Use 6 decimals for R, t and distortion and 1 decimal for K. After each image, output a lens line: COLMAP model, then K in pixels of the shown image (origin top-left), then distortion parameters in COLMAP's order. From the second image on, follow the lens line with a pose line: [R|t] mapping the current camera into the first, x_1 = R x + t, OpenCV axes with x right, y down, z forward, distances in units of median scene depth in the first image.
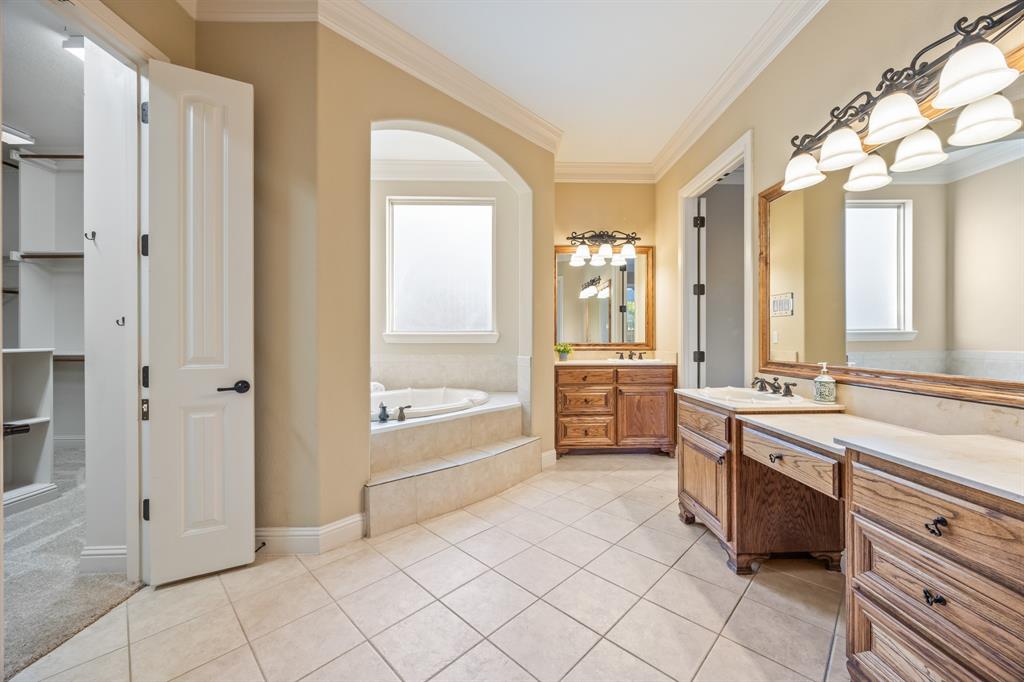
lens RADIAL K [[391.3, 0, 517.0], [0, 391.3, 339.5], [0, 0, 1]] dist [-0.000591, -0.000064]
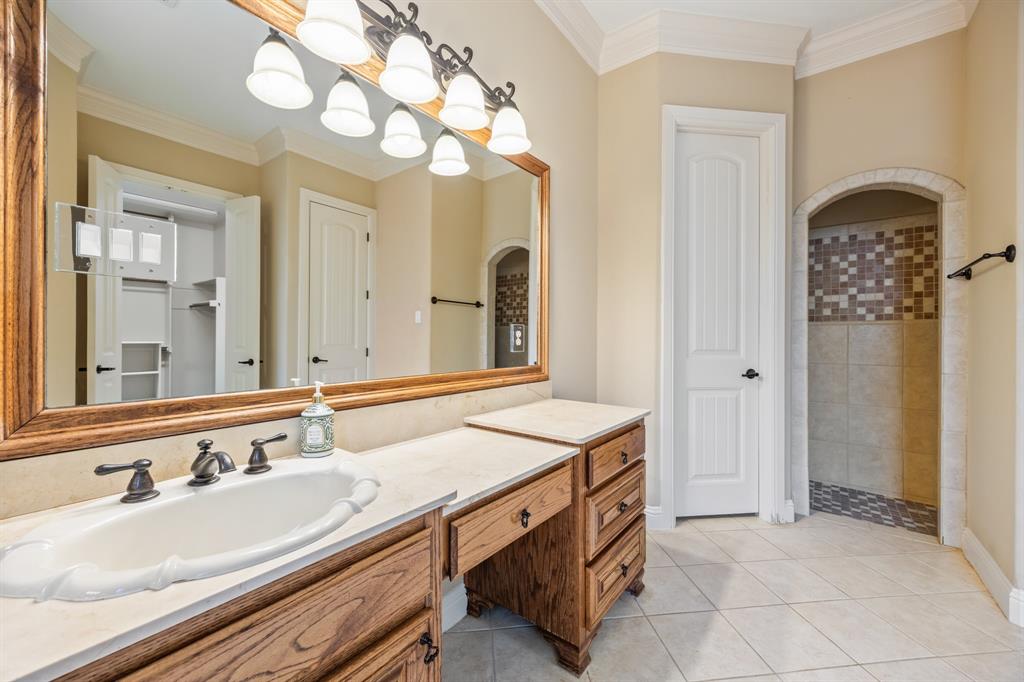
lens RADIAL K [[391.3, 0, 517.0], [0, 391.3, 339.5], [0, 0, 1]] dist [-0.000591, -0.000064]
pose [[-0.787386, -0.001853, 0.616457, 0.215916], [-0.000565, 0.999997, 0.002285, -0.002157], [-0.616460, 0.001451, -0.787385, 1.253431]]
